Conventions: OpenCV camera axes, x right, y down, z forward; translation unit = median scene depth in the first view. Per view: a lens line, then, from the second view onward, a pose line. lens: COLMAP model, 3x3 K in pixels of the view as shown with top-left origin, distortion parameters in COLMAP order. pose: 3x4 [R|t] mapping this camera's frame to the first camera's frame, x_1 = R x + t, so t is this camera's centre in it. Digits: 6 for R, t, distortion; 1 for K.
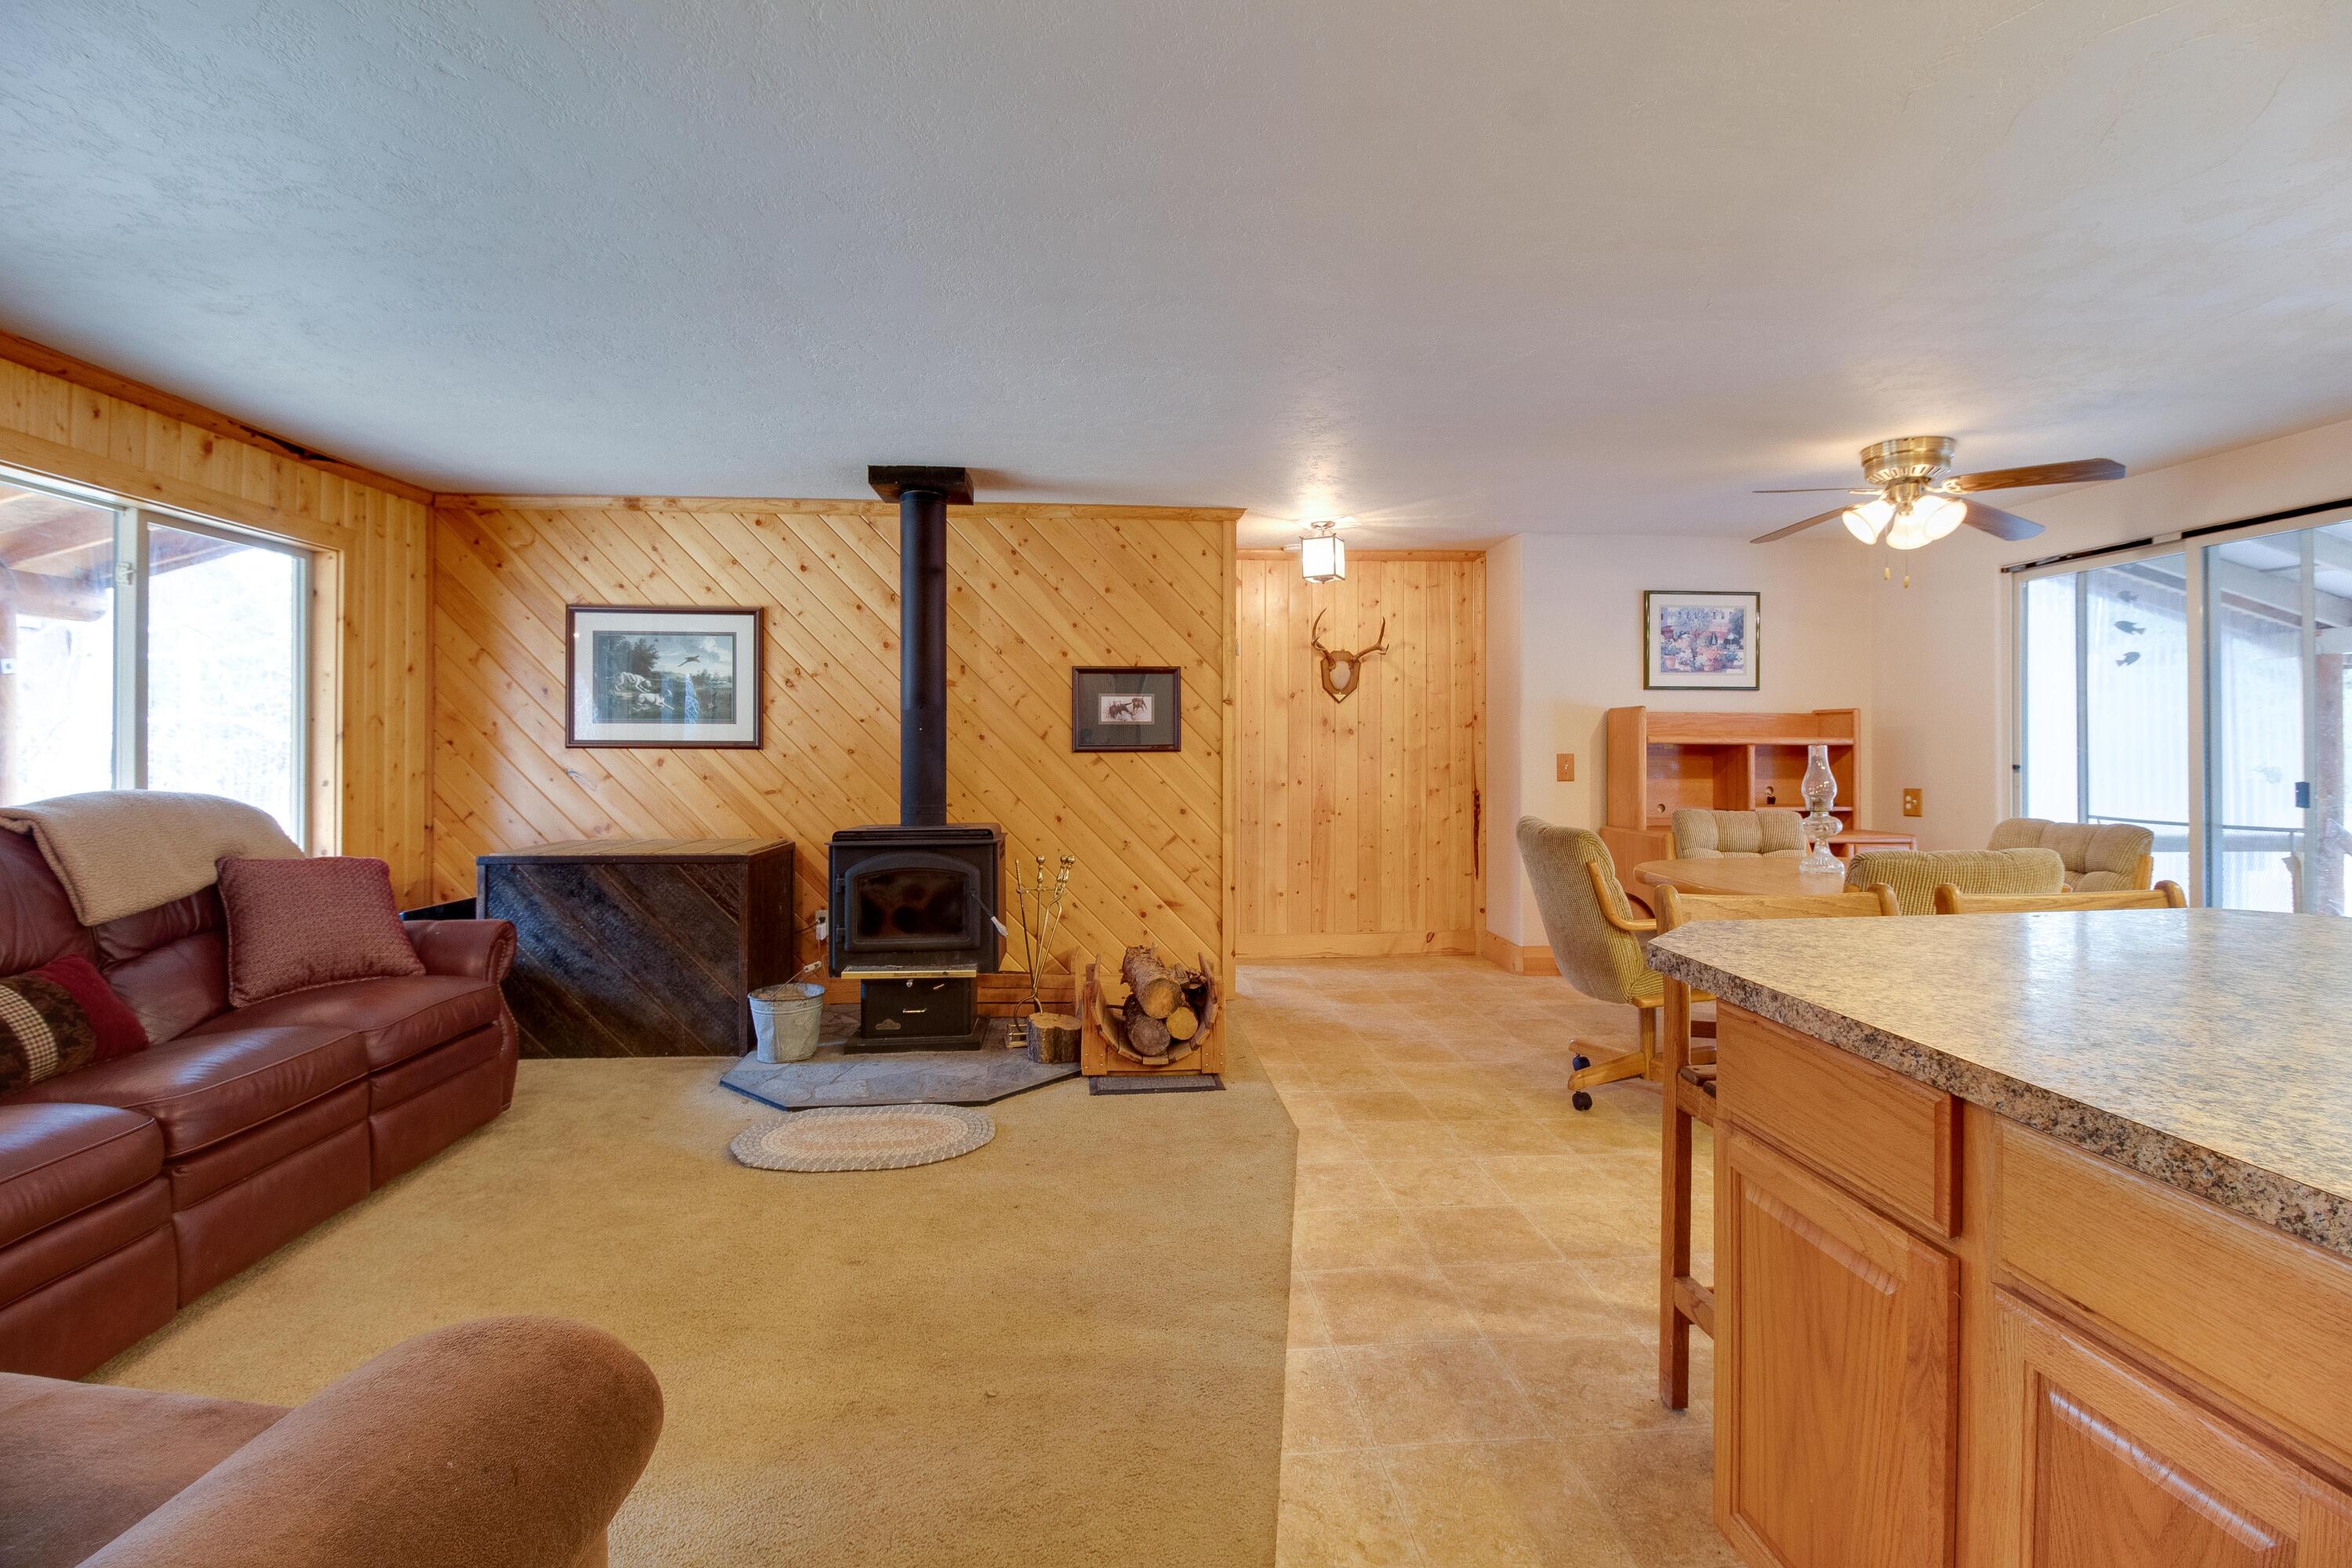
lens RADIAL K [[1089.1, 0, 1177.3], [0, 1089.1, 764.1], [0, 0, 1]] dist [-0.023380, -0.000315]
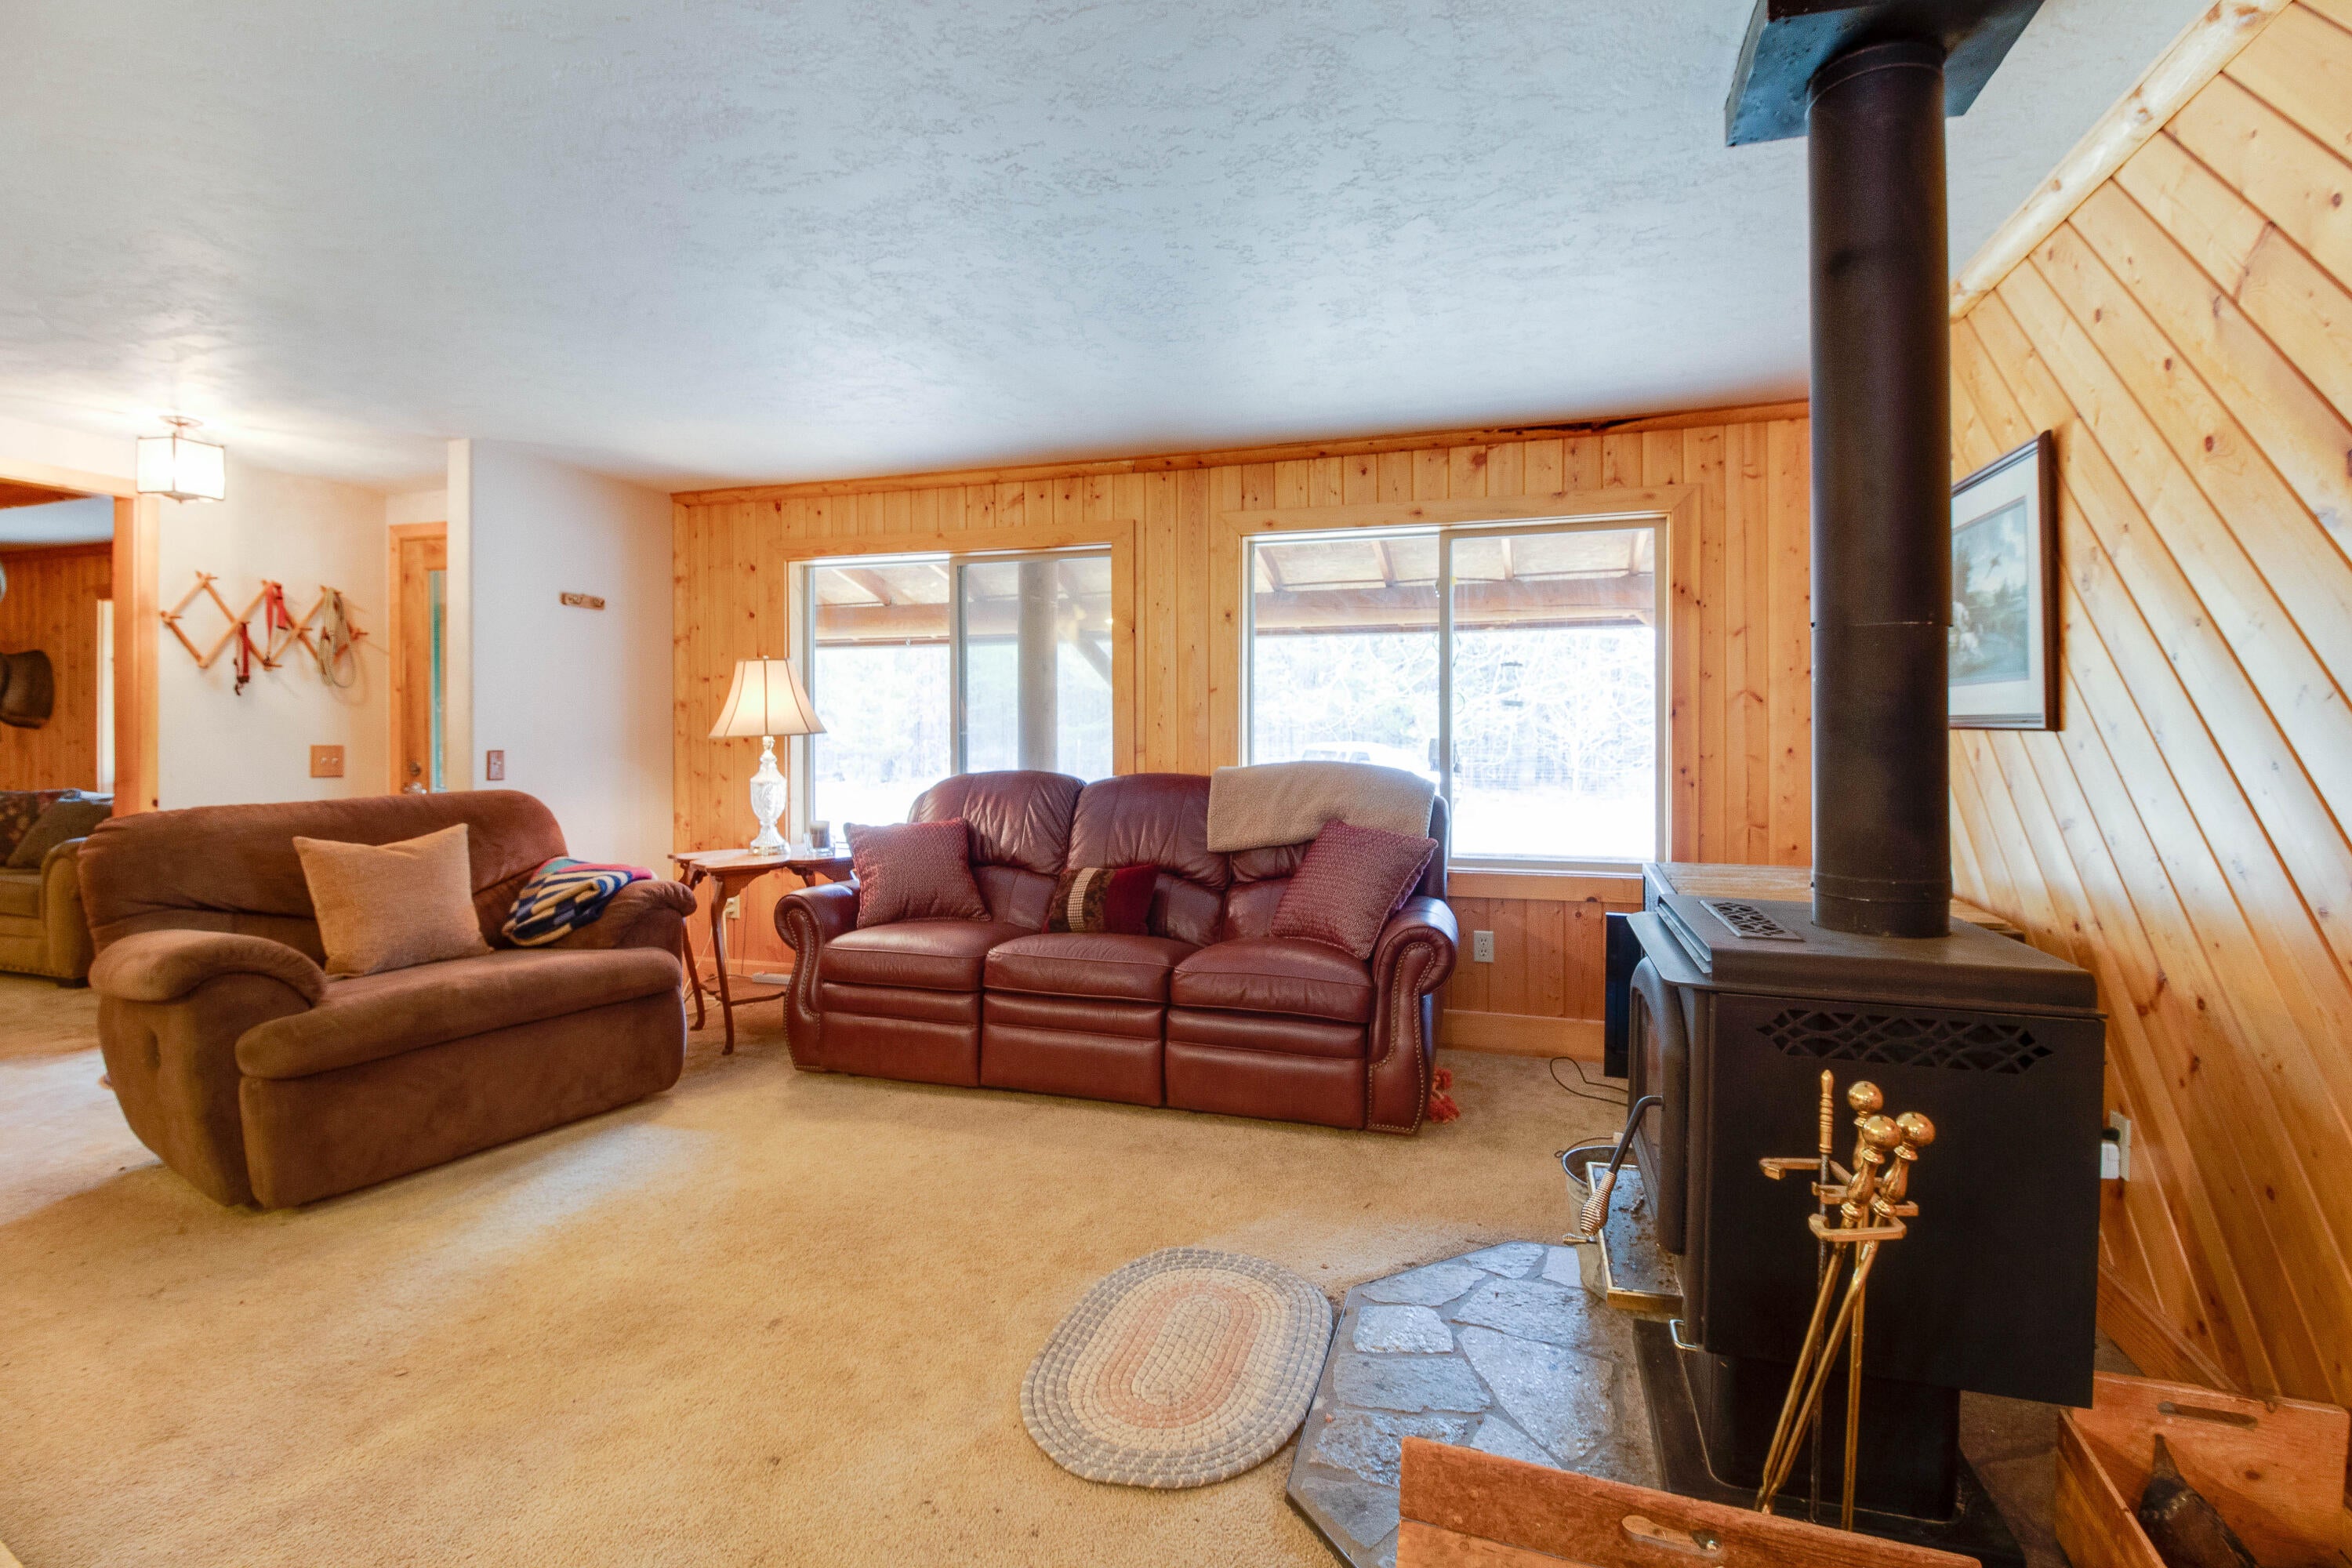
lens RADIAL K [[1089.1, 0, 1186.7], [0, 1089.1, 733.7], [0, 0, 1]] dist [-0.023380, -0.000315]
pose [[-0.370449, 0.005087, -0.928839, 0.270981], [-0.014970, 0.999822, 0.011446, -0.017157], [0.928732, 0.018145, -0.370307, 1.146545]]
